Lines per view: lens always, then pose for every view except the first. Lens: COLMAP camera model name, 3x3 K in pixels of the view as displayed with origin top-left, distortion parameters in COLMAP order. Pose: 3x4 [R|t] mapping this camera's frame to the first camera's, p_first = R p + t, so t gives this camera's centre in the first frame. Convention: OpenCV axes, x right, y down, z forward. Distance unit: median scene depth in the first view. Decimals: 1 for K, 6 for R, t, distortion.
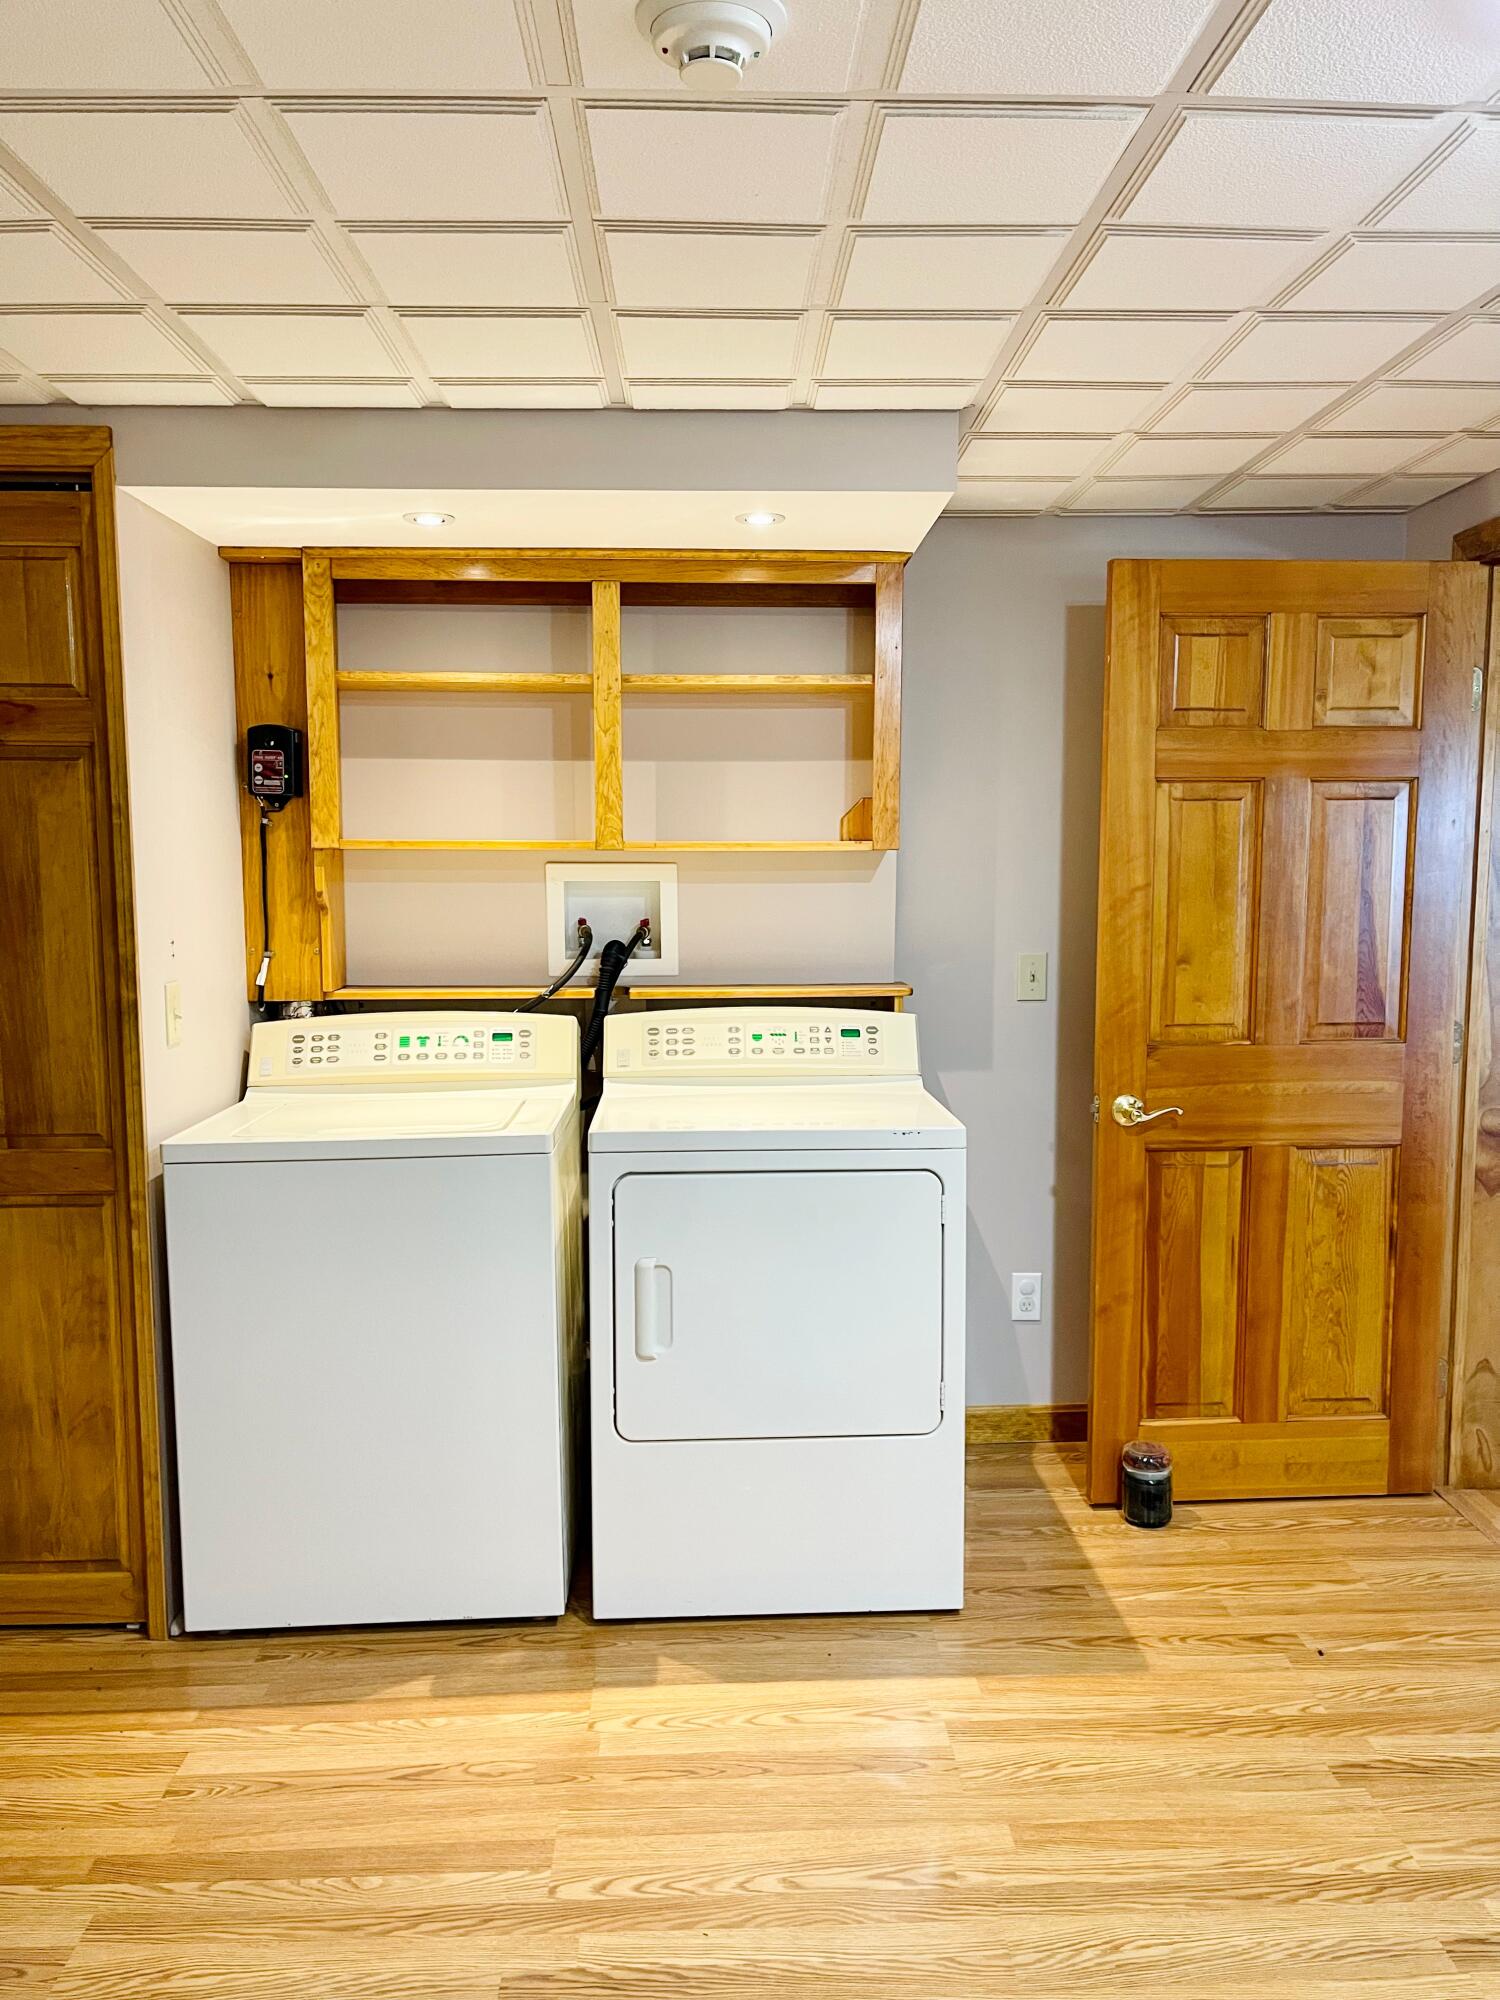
lens RADIAL K [[1499.9, 0, 757.8], [0, 1499.9, 1008.9], [0, 0, 1]] dist [0.076004, -0.099732]
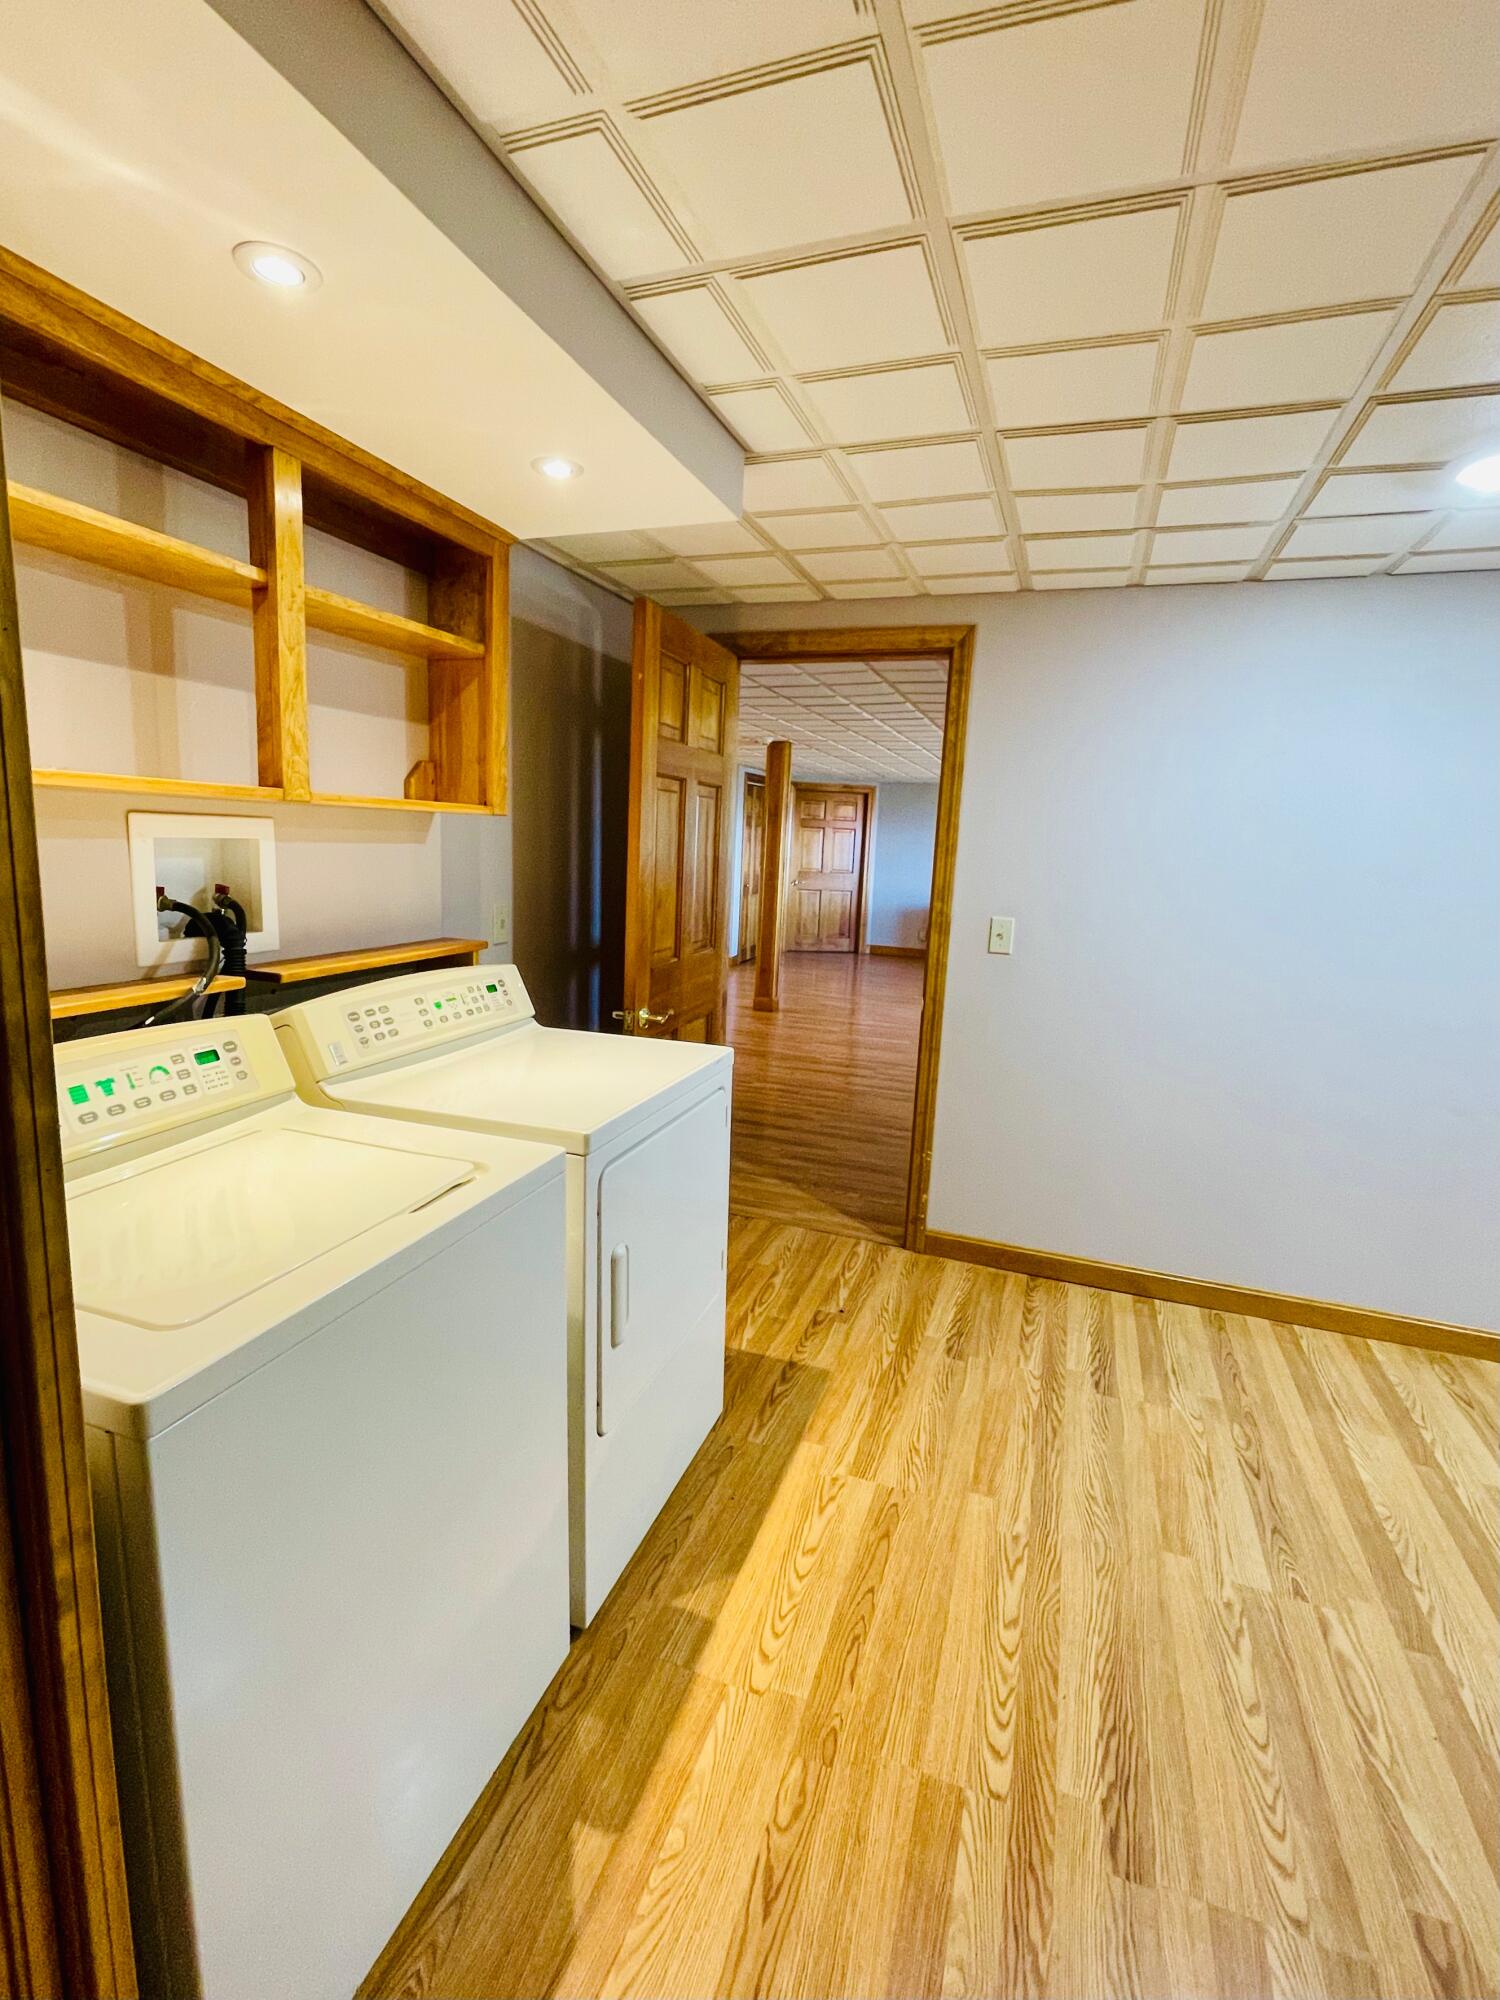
lens RADIAL K [[918.4, 0, 745.6], [0, 918.4, 988.7], [0, 0, 1]] dist [-0.000029, 0.000864]
pose [[0.378421, -0.131858, 0.916194, -0.546188], [0.054424, 0.991259, 0.120182, -0.061185], [-0.924032, 0.004384, 0.382289, 0.683773]]
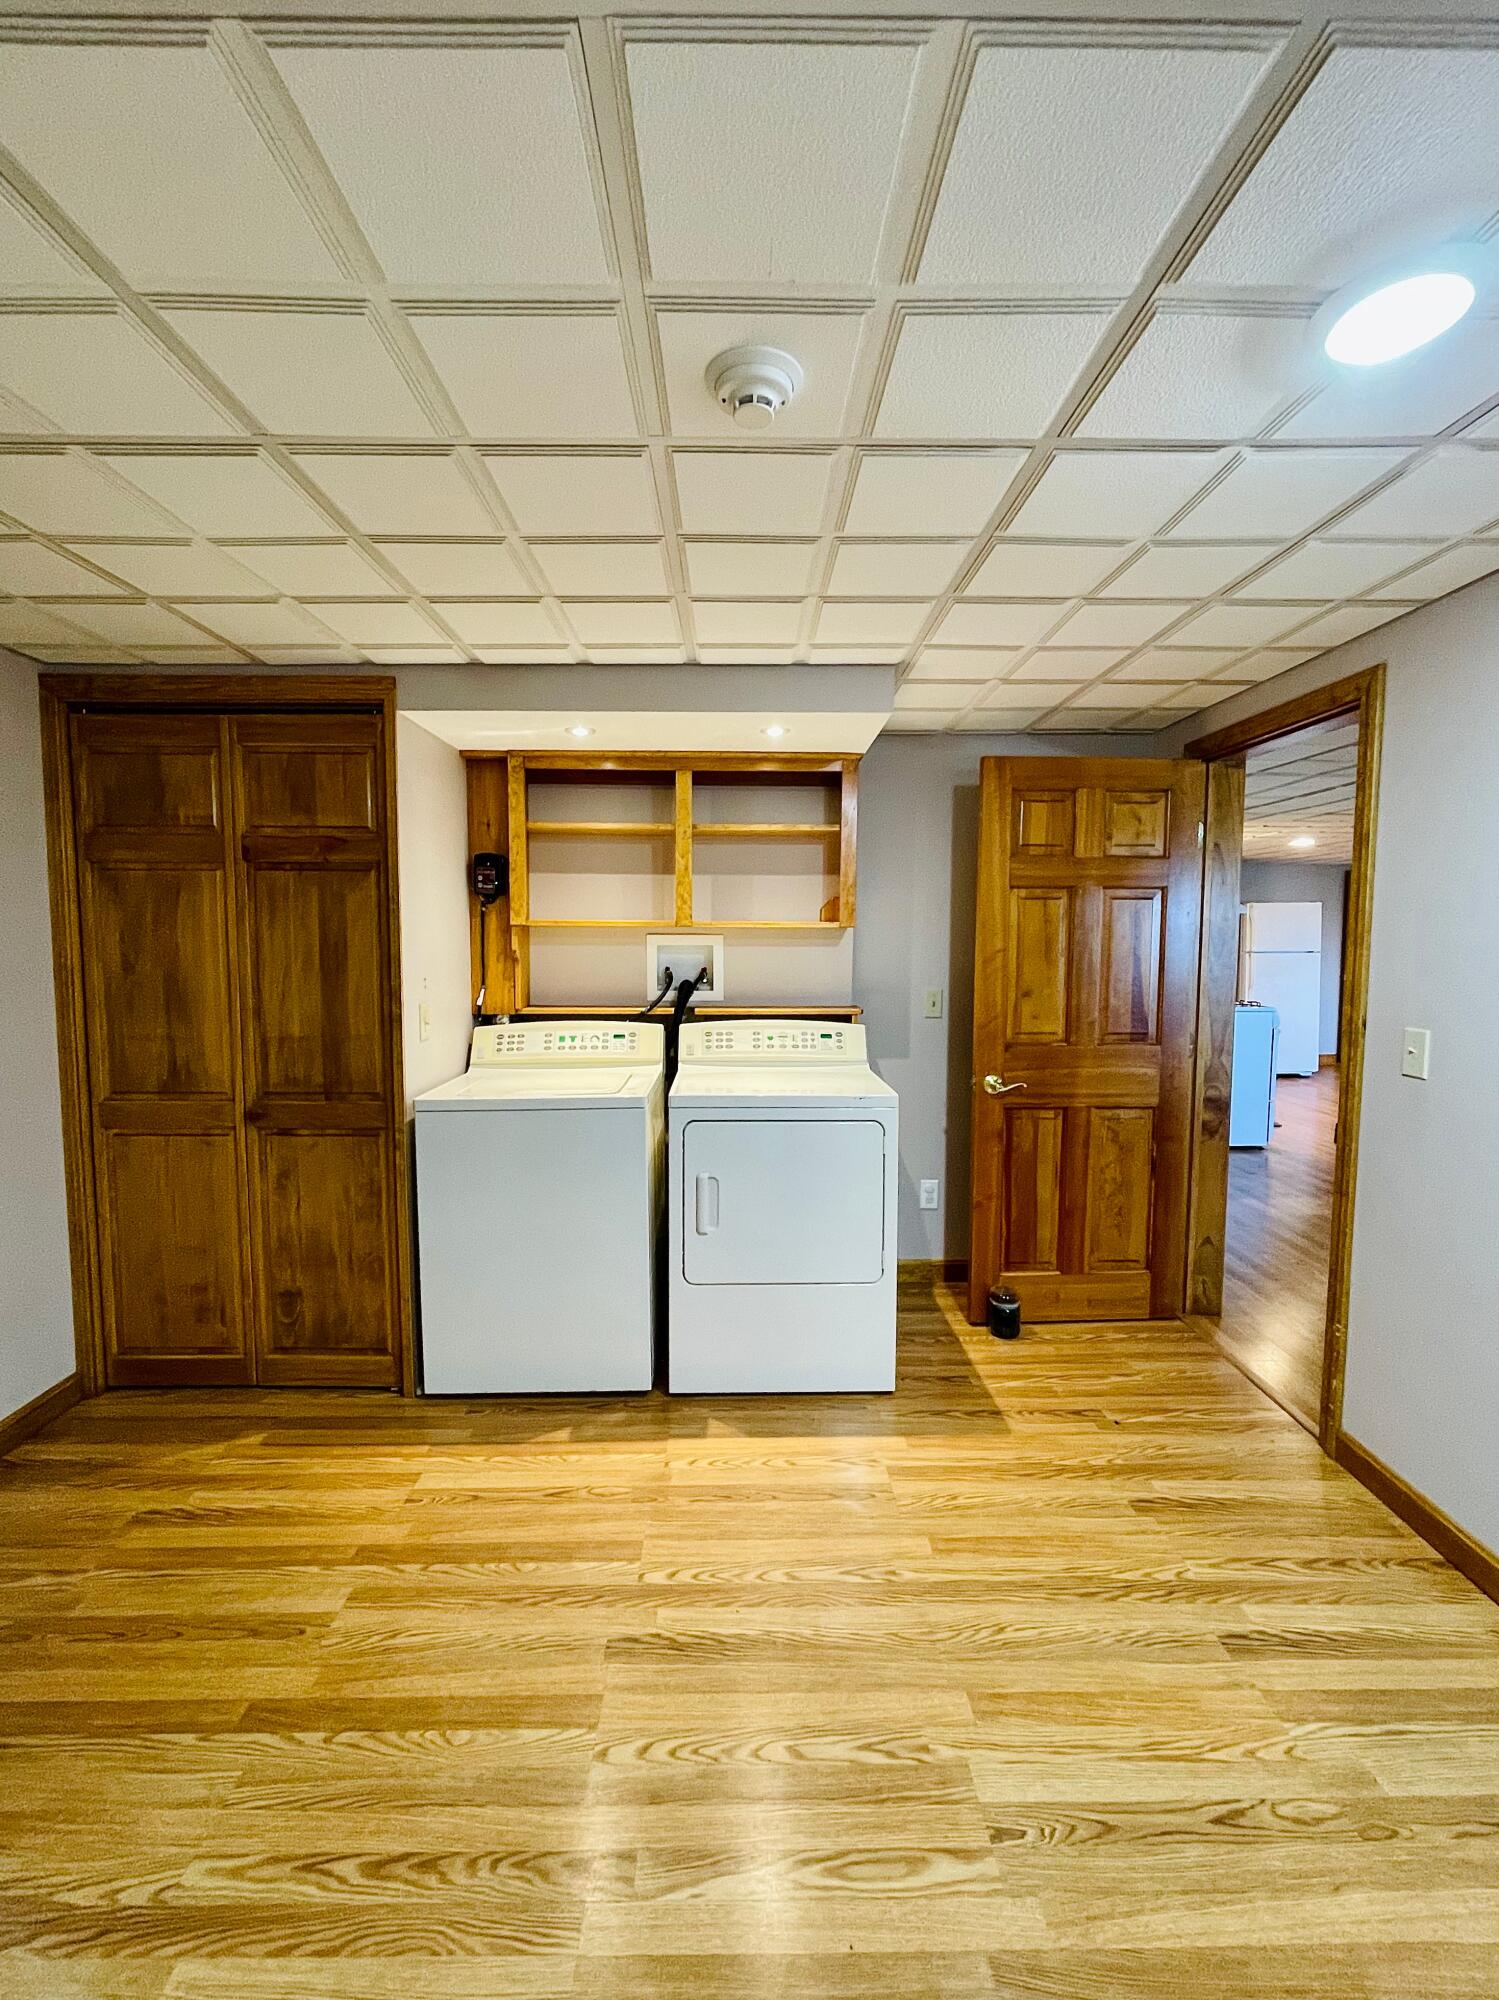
lens RADIAL K [[828.8, 0, 741.0], [0, 828.8, 988.5], [0, 0, 1]] dist [0.003255, 0.000044]
pose [[0.999517, 0.007245, -0.030225, -0.006520], [-0.008384, 0.999252, -0.037750, -0.001695], [0.029929, 0.037985, 0.998830, 0.085533]]
